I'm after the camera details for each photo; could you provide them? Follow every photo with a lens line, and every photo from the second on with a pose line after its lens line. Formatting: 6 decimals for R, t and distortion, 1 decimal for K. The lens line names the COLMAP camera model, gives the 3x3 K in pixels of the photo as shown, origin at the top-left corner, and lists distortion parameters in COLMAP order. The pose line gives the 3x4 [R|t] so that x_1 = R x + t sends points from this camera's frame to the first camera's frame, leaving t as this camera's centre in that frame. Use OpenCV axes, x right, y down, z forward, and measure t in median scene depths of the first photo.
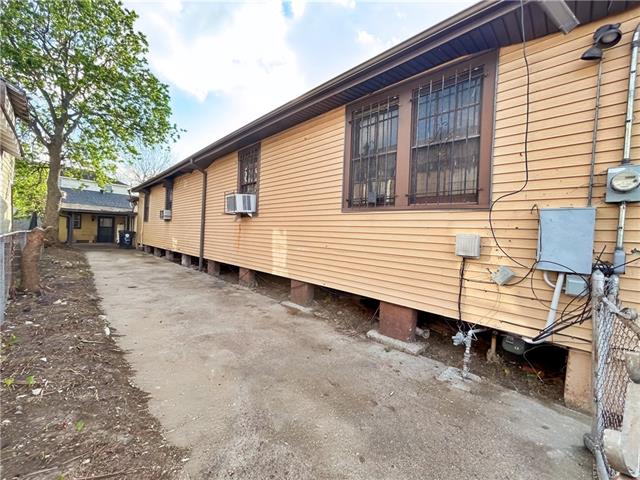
lens RADIAL K [[259.3, 0, 318.9], [0, 259.3, 240.1], [0, 0, 1]] dist [0.000459, 0.000331]
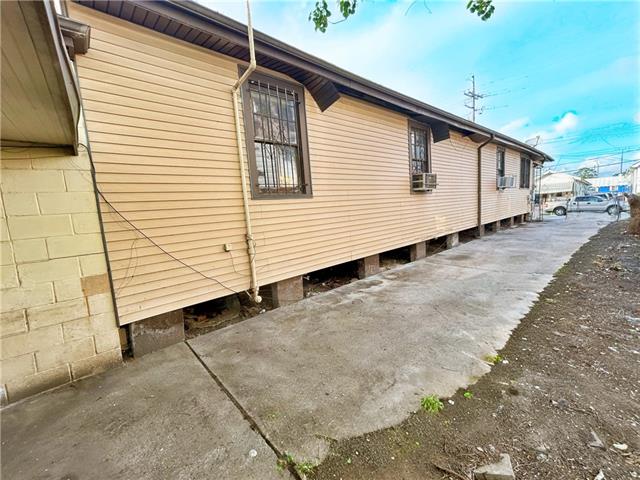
lens RADIAL K [[259.3, 0, 318.9], [0, 259.3, 240.1], [0, 0, 1]] dist [0.000459, 0.000331]
pose [[0.076269, -0.133862, 0.988061, -0.933320], [0.124657, 0.984452, 0.123751, -0.058851], [-0.989264, 0.113730, 0.091770, 0.847285]]
